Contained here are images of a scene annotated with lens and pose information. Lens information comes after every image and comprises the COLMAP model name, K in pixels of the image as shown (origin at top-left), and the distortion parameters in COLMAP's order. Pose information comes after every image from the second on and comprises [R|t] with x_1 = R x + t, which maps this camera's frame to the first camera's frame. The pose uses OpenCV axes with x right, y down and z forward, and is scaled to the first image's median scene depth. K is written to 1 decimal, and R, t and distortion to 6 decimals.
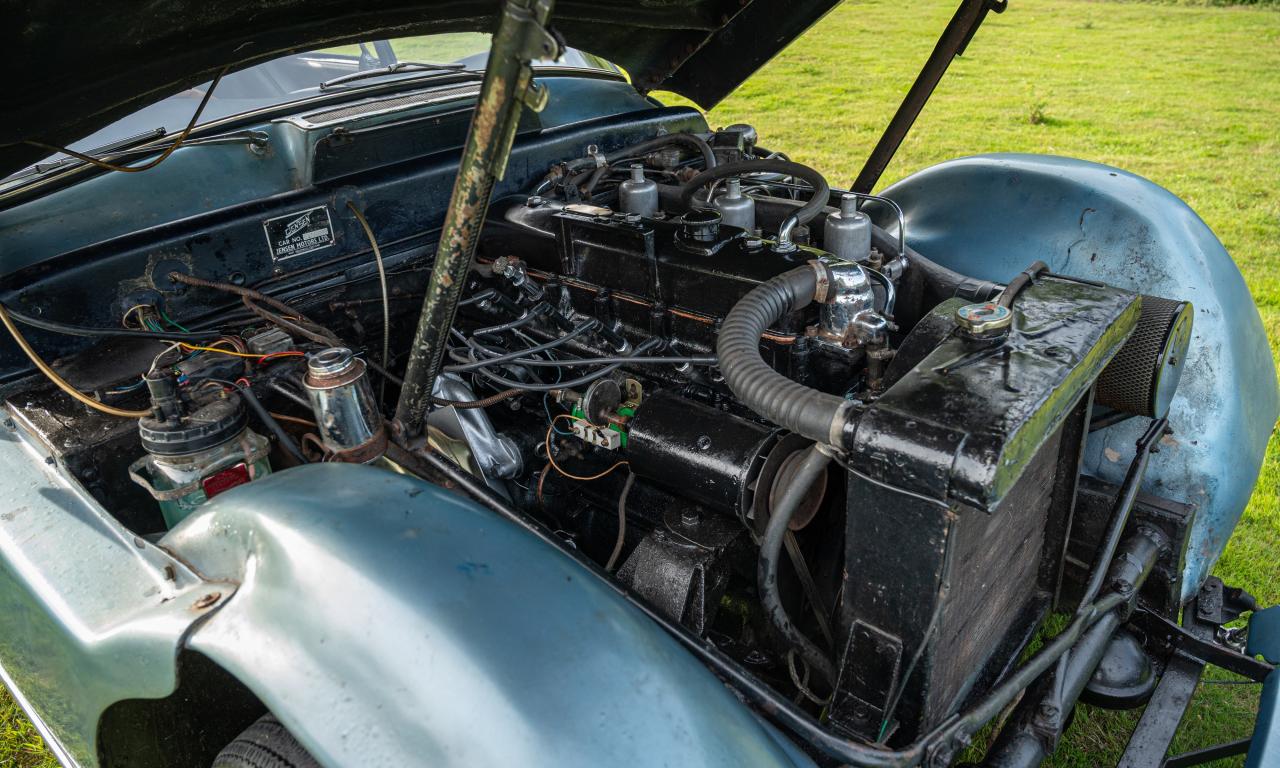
lens RADIAL K [[851.4, 0, 644.7], [0, 851.4, 348.3], [0, 0, 1]] dist [0.000481, 0.000625]
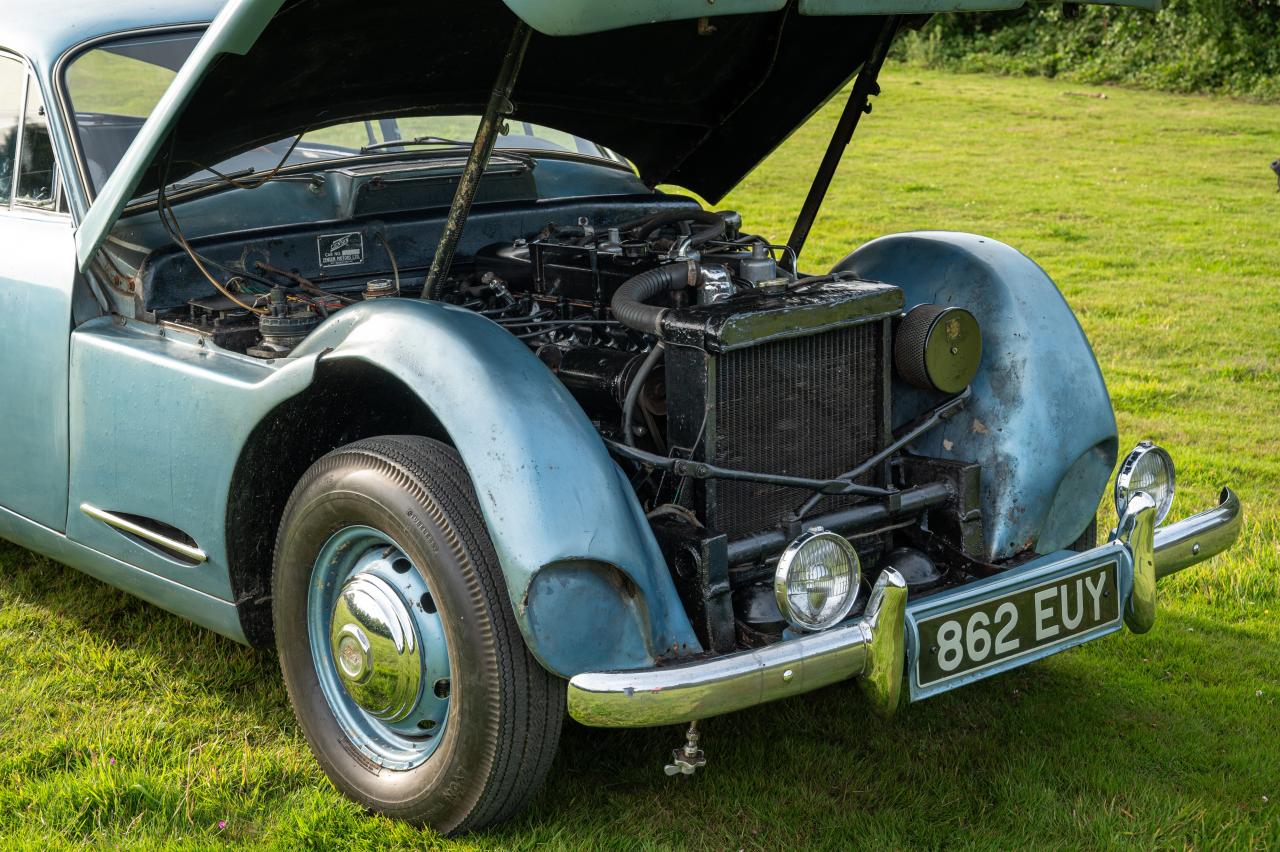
lens RADIAL K [[1854.9, 0, 640.0], [0, 1854.9, 426.0], [0, 0, 1]] dist [0.059729, -0.039010]
pose [[0.992187, 0.058077, -0.110418, 0.392363], [-0.080843, 0.973381, -0.214463, 0.716167], [0.095023, 0.221714, 0.970471, -1.702291]]
